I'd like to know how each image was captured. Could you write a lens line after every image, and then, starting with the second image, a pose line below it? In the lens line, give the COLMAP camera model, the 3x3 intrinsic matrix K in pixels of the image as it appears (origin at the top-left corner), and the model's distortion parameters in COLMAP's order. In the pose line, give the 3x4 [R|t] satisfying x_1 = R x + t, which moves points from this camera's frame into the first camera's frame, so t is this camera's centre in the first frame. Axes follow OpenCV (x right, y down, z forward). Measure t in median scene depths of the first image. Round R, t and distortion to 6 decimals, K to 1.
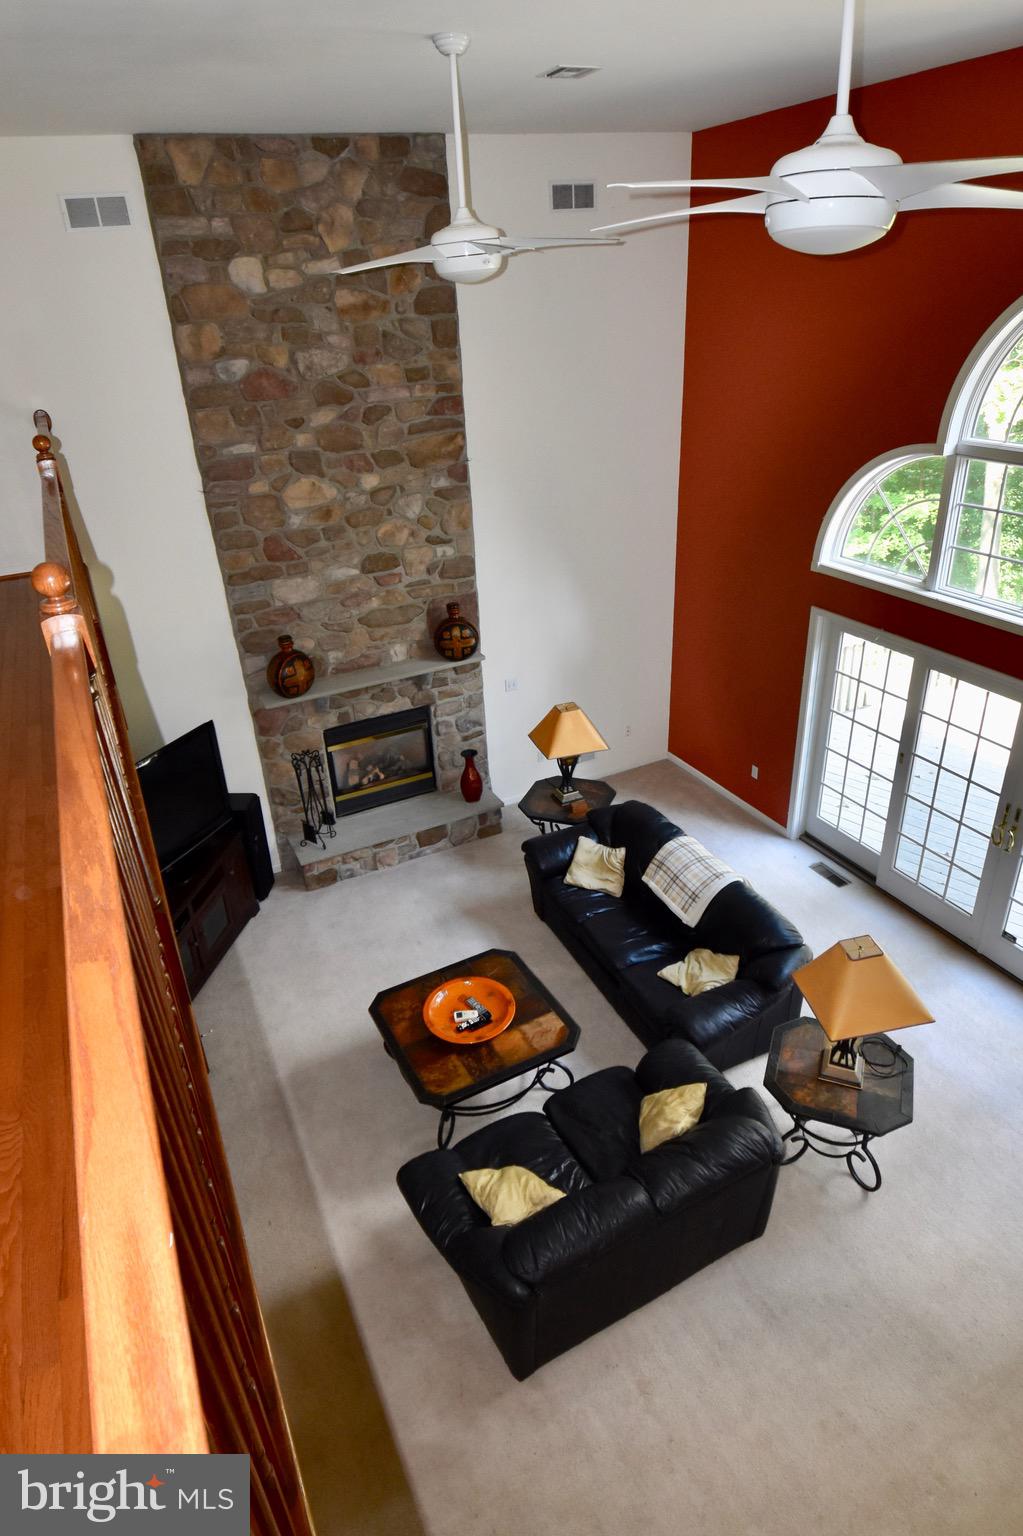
lens RADIAL K [[895.1, 0, 496.6], [0, 895.1, 769.4], [0, 0, 1]] dist [0.025296, -0.051439]
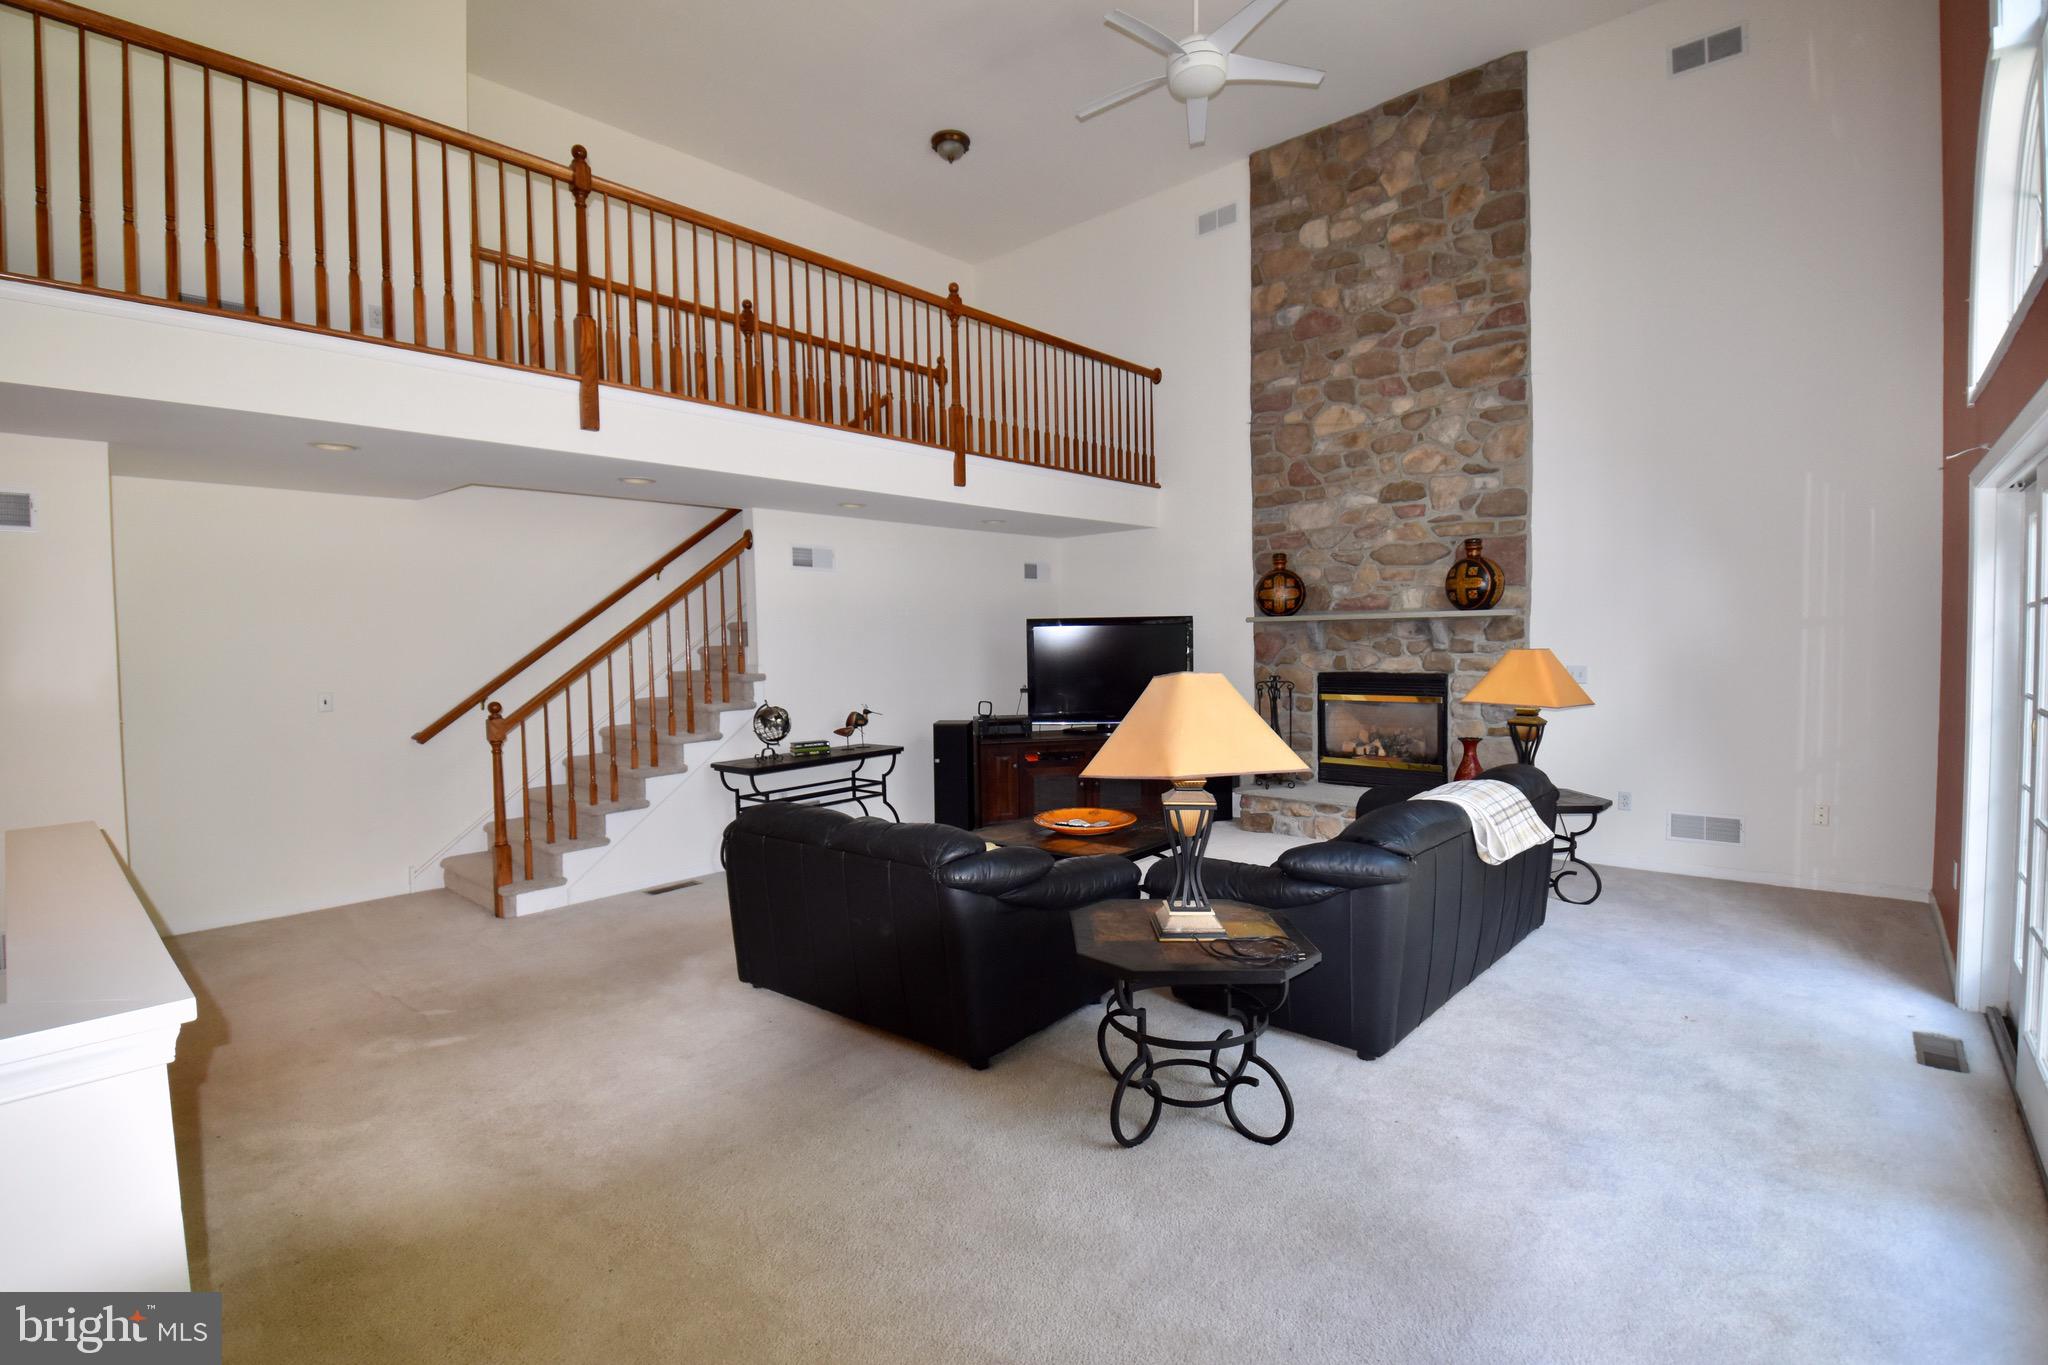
lens RADIAL K [[920.9, 0, 1024.0], [0, 920.9, 682.5], [0, 0, 1]] dist [0.000561, -0.025200]
pose [[0.388446, 0.092969, -0.916769, 0.640352], [-0.434327, 0.895923, -0.093174, 0.211877], [0.812693, 0.434371, 0.388397, 0.436646]]
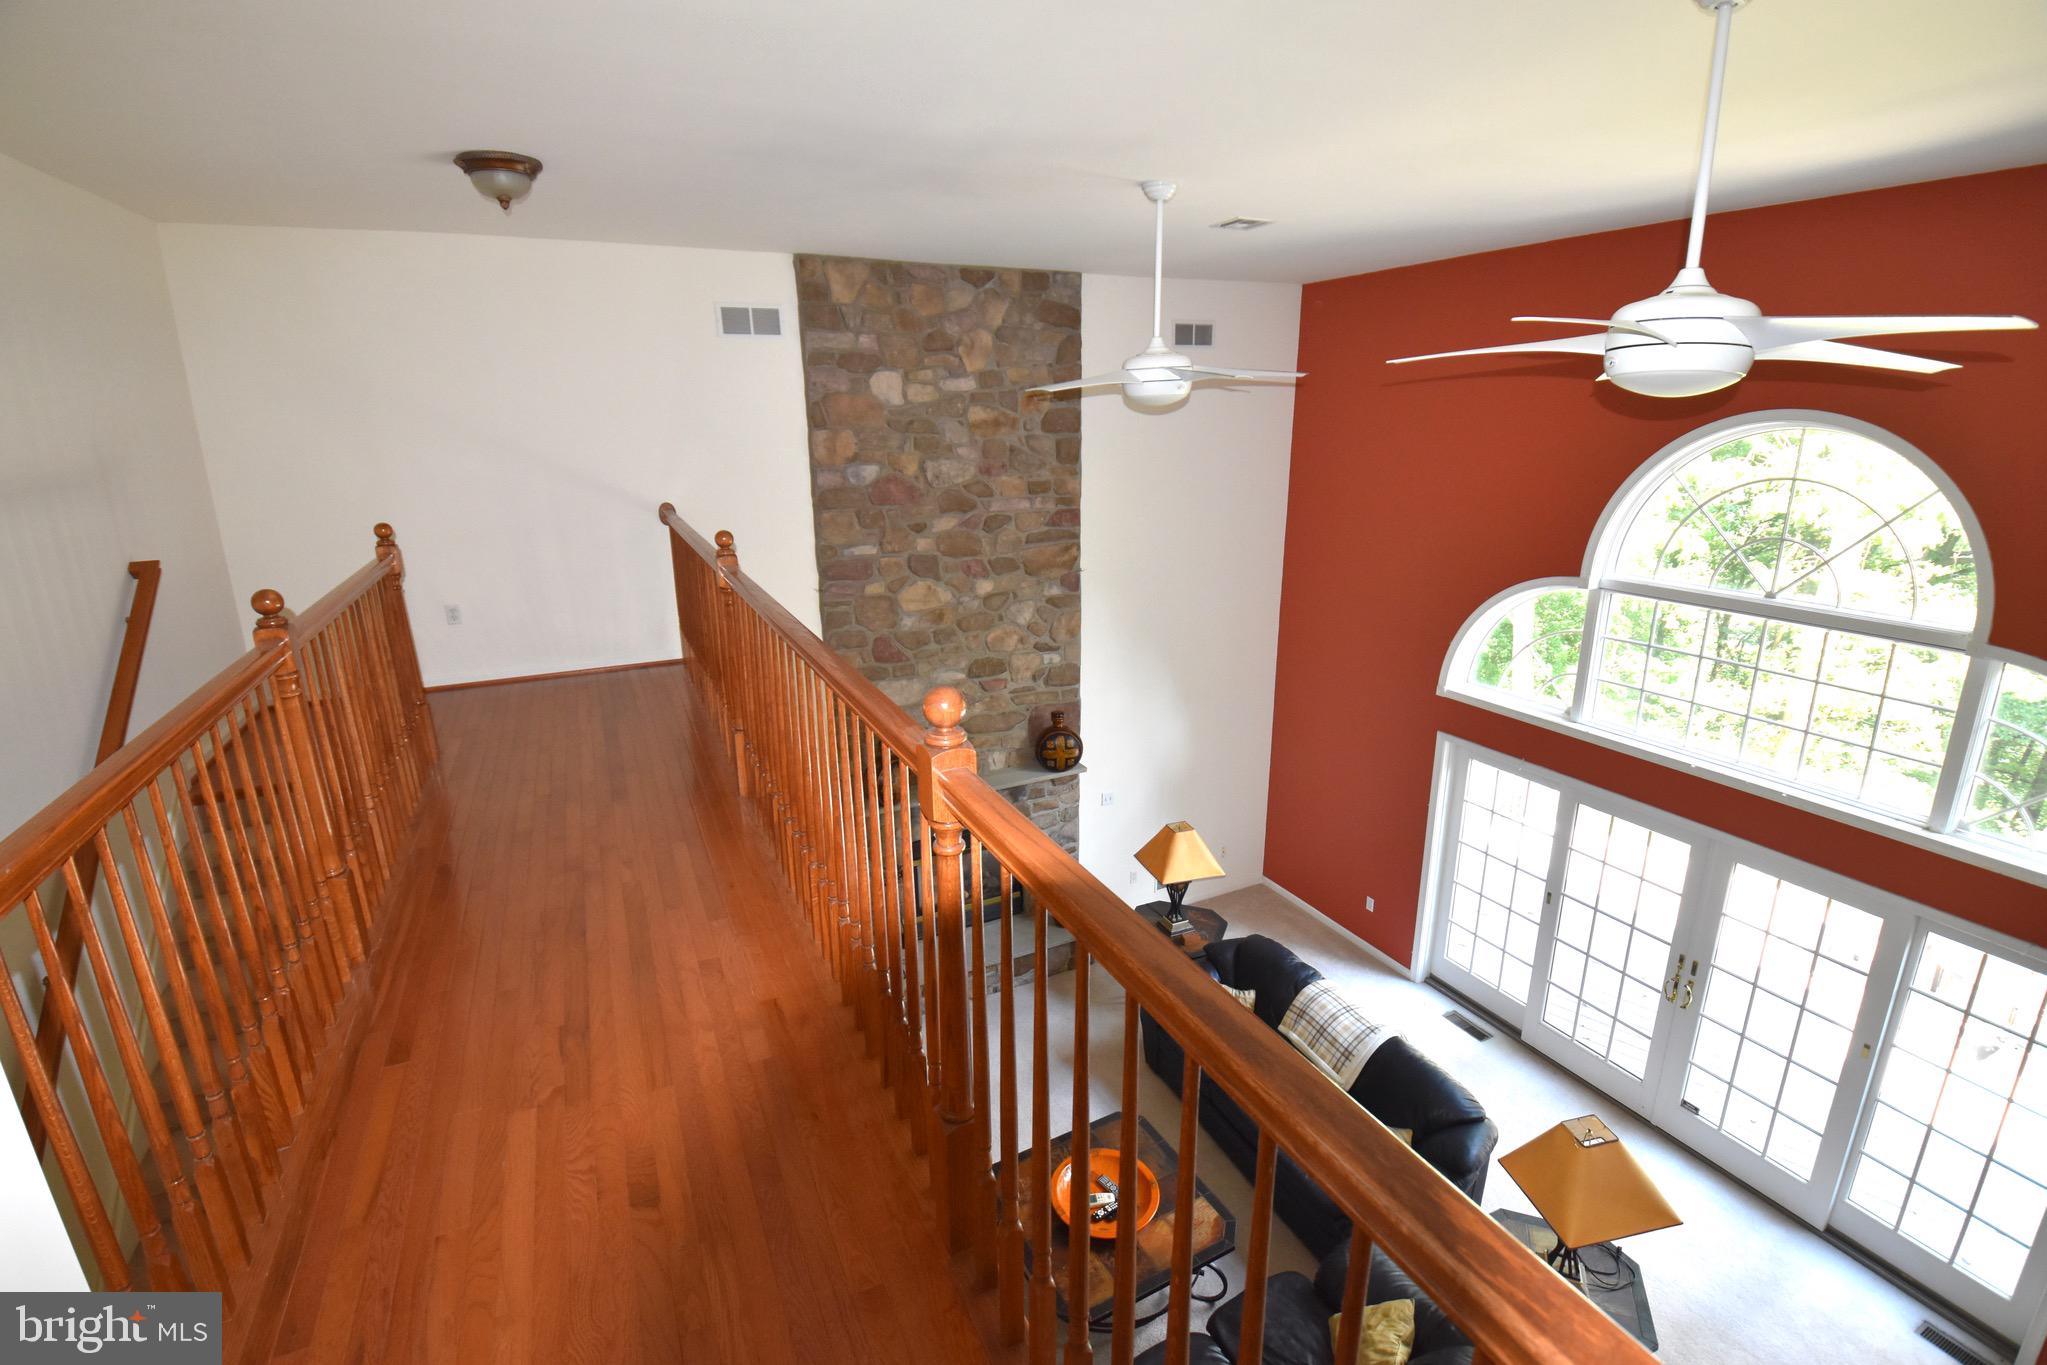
lens RADIAL K [[917.7, 0, 1033.4], [0, 917.7, 675.6], [0, 0, 1]] dist [0.023467, -0.032671]
pose [[0.998747, 0.041358, 0.028182, -0.115326], [-0.034510, 0.976943, -0.210693, -0.018064], [-0.036246, 0.209456, 0.977146, 0.041461]]
